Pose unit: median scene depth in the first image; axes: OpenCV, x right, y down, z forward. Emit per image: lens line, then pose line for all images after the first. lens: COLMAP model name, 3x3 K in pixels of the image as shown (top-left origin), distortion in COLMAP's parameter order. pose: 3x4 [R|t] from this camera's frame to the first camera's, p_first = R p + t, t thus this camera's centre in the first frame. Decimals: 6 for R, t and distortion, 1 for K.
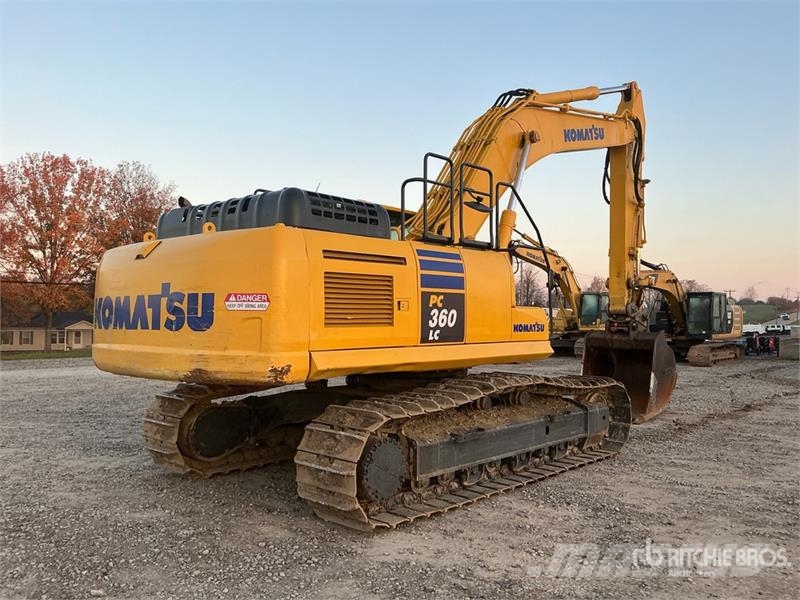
lens RADIAL K [[664.6, 0, 396.9], [0, 664.6, 300.3], [0, 0, 1]] dist [0.136009, -0.287382]
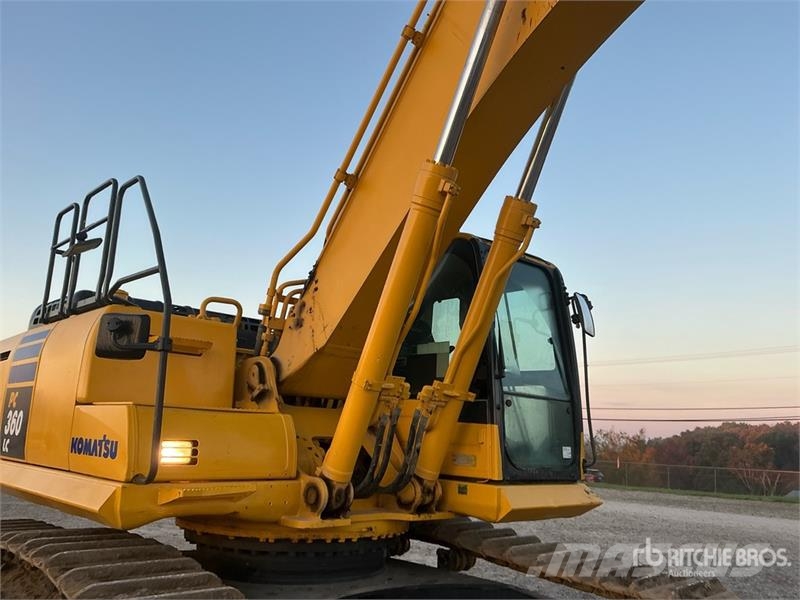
lens RADIAL K [[664.6, 0, 396.9], [0, 664.6, 300.3], [0, 0, 1]] dist [0.136009, -0.287382]
pose [[-0.071648, -0.209177, -0.975249, 0.661353], [-0.017577, 0.977875, -0.208449, 0.035393], [0.997275, 0.002207, -0.073740, 1.240131]]
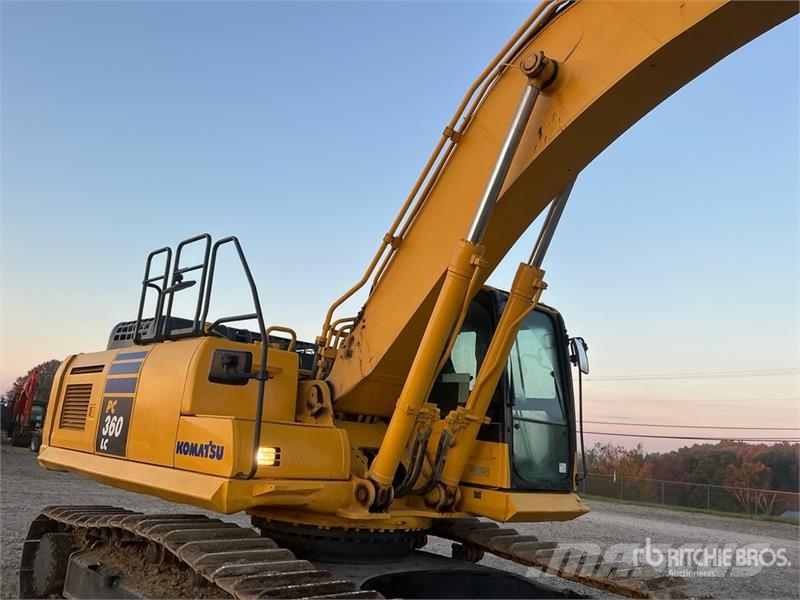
lens RADIAL K [[662.9, 0, 396.4], [0, 662.9, 297.1], [0, 0, 1]] dist [0.132094, -0.274381]
pose [[-0.068781, -0.223565, -0.972259, 0.809054], [-0.055986, 0.973896, -0.219980, 0.030112], [0.996060, 0.039303, -0.079502, 1.216637]]
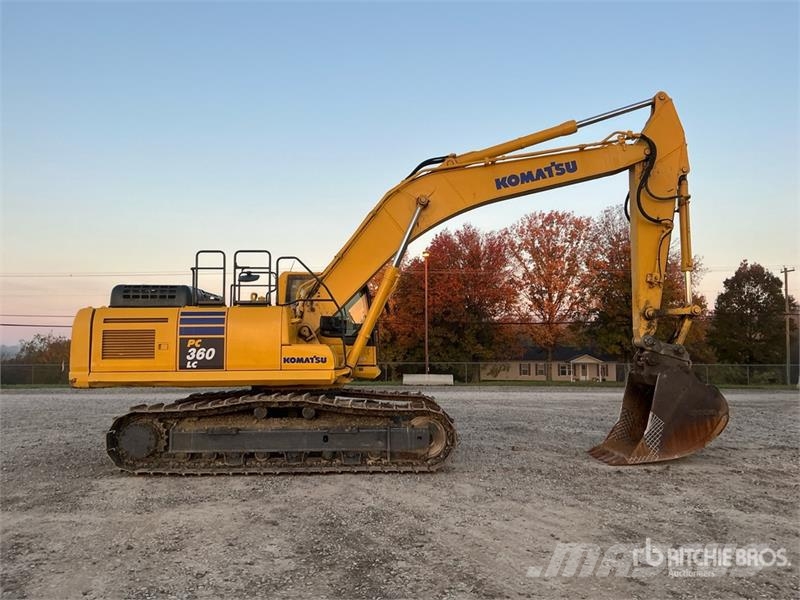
lens RADIAL K [[664.6, 0, 396.9], [0, 664.6, 300.3], [0, 0, 1]] dist [0.136009, -0.287382]
pose [[0.683511, -0.062242, -0.727282, 1.309931], [0.025313, 0.997780, -0.061602, 0.008146], [0.729501, 0.023696, 0.683569, 0.207874]]
